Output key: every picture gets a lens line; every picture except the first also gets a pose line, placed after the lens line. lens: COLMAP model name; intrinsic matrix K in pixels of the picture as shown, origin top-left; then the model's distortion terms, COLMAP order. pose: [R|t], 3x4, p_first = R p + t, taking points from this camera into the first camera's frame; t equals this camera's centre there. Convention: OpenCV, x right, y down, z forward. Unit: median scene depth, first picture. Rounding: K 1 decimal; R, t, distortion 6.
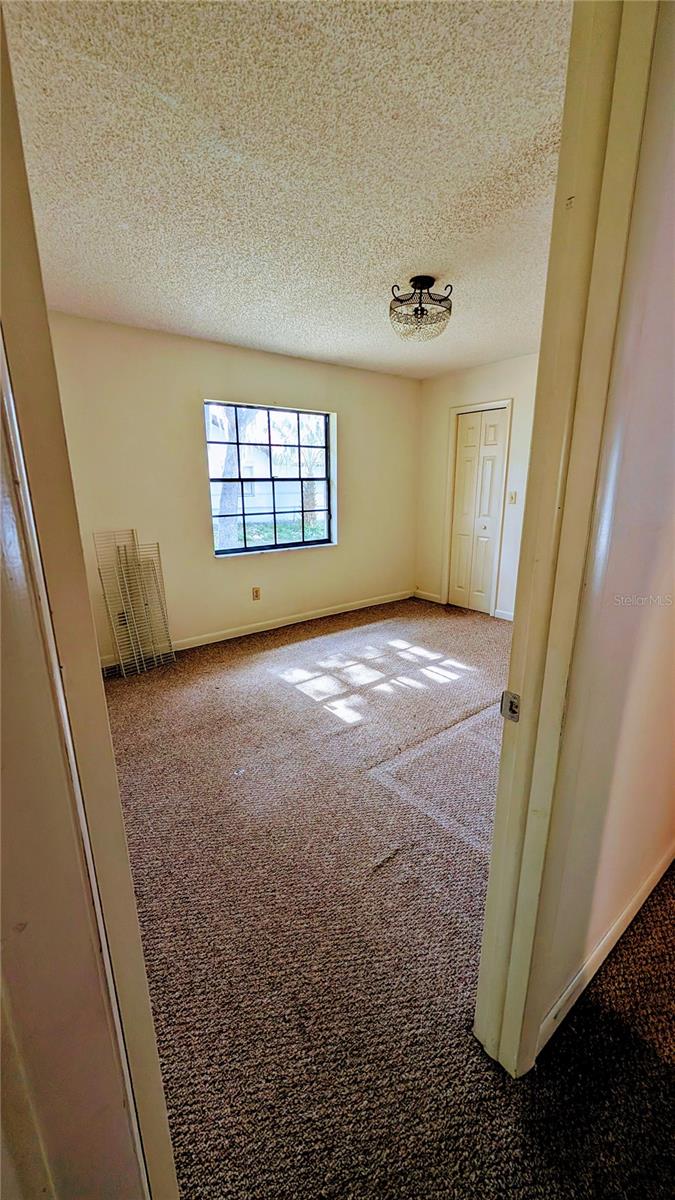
lens RADIAL K [[457.4, 0, 332.9], [0, 457.4, 605.4], [0, 0, 1]] dist [-0.002525, 0.000635]
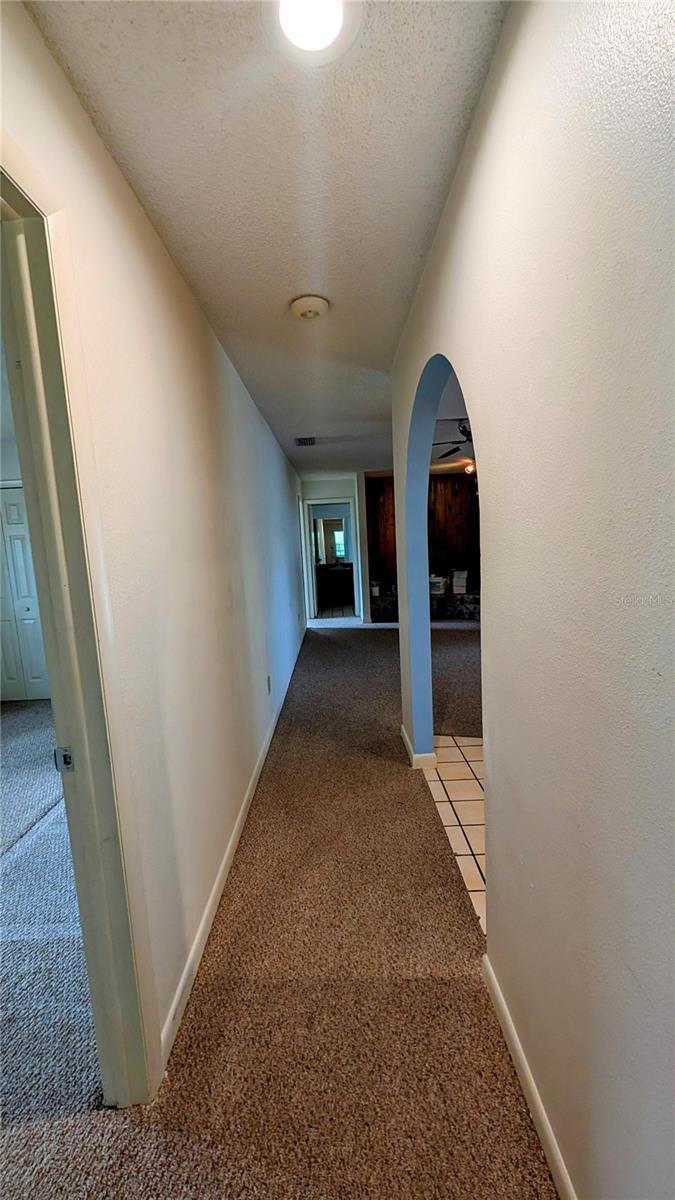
lens RADIAL K [[457.4, 0, 334.7], [0, 457.4, 602.3], [0, 0, 1]] dist [-0.002525, 0.000635]
pose [[0.615555, -0.124816, 0.778147, -0.010018], [0.250775, 0.967078, -0.043256, 0.034556], [-0.747130, 0.221767, 0.626591, -0.136396]]
